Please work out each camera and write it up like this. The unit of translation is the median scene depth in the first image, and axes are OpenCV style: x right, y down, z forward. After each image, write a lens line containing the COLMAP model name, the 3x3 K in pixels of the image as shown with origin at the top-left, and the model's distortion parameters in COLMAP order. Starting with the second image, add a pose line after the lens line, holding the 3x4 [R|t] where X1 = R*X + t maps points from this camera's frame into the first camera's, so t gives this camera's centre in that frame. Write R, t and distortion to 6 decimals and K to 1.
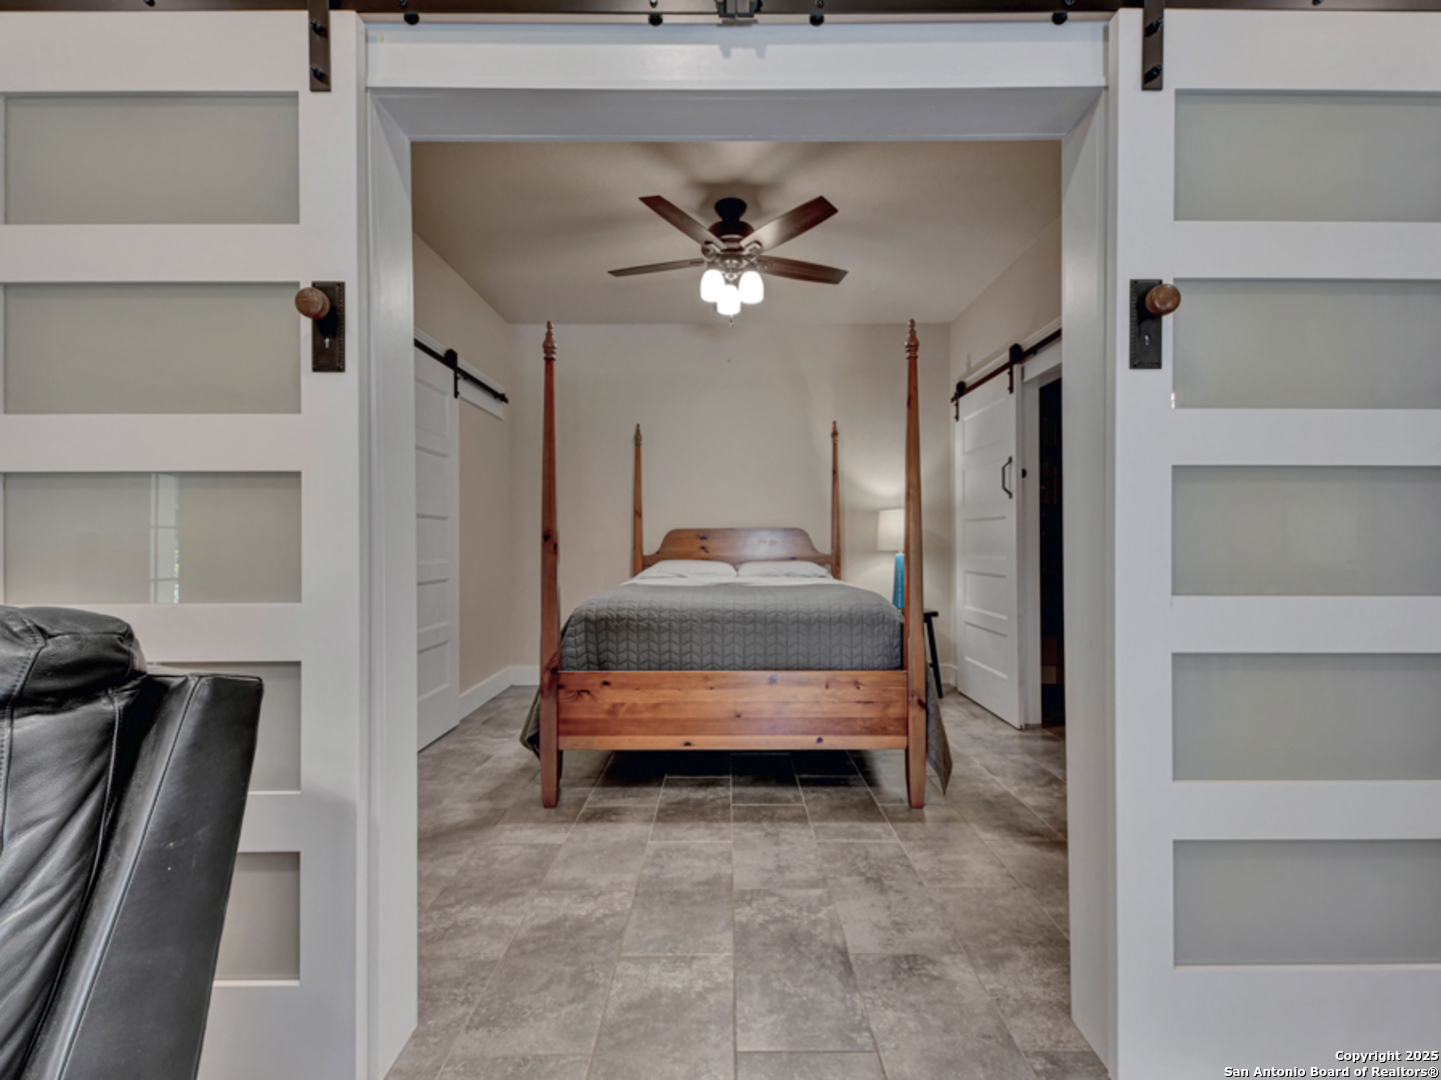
lens RADIAL K [[596.6, 0, 720.5], [0, 596.6, 540.0], [0, 0, 1]] dist [0.009384, -0.000322]
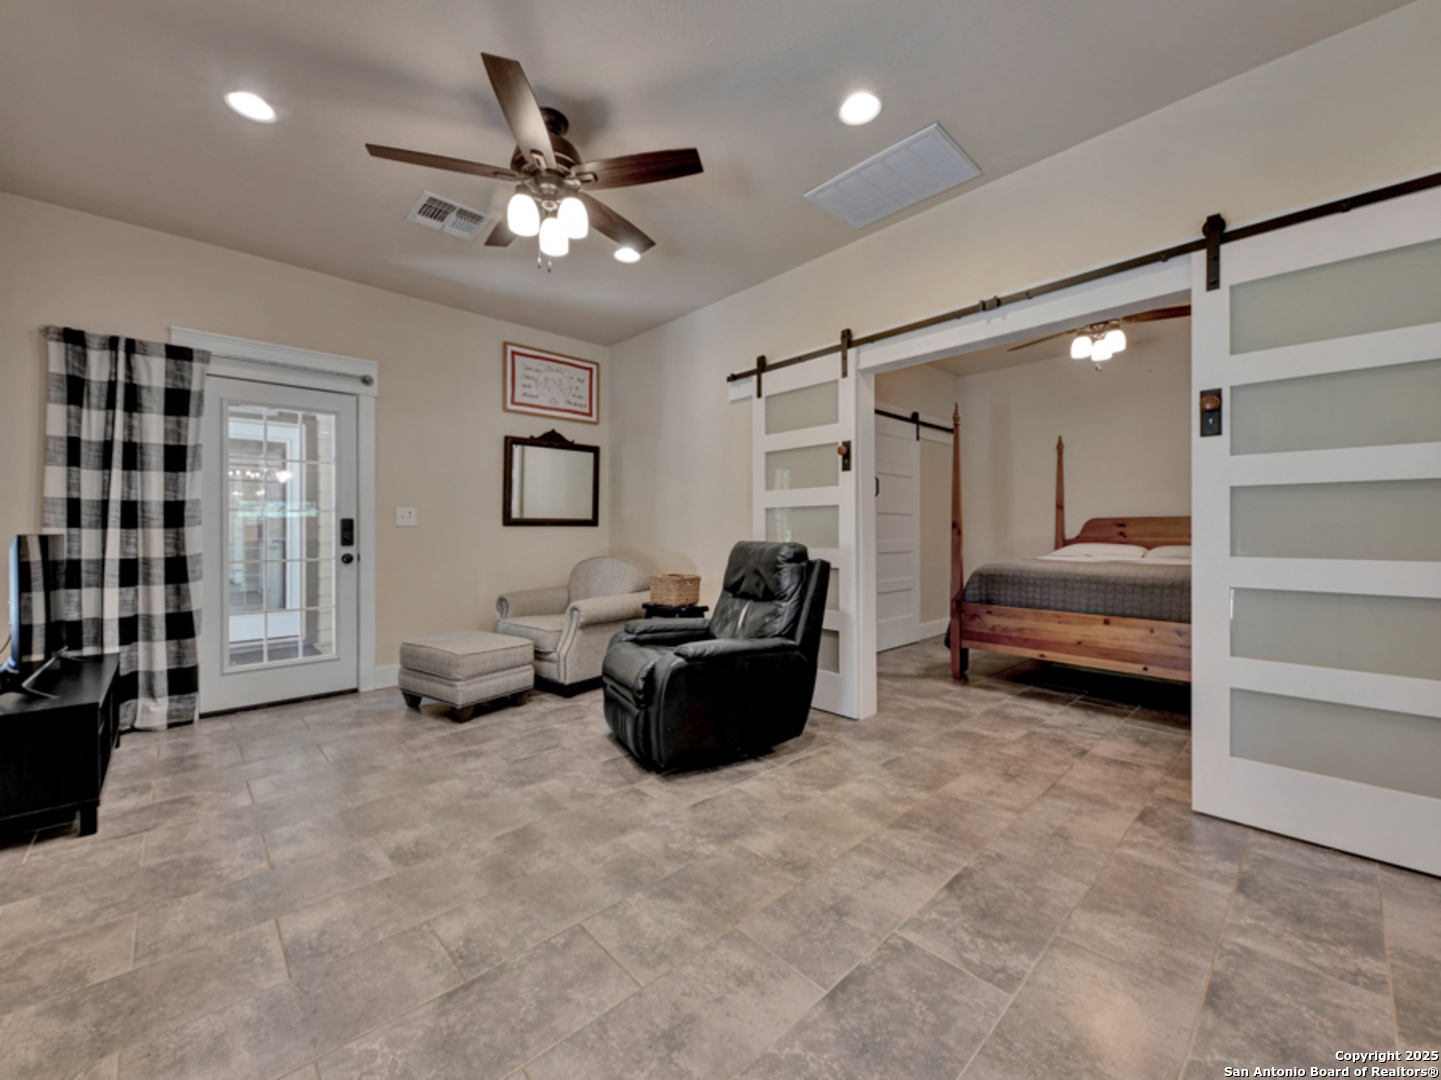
lens RADIAL K [[566.7, 0, 719.9], [0, 566.7, 531.2], [0, 0, 1]] dist [0.000203, 0.000005]
pose [[0.684004, 0.001753, -0.729476, 0.456466], [0.002461, 0.999986, 0.004710, 0.001094], [0.729474, -0.005017, 0.683990, -0.652025]]
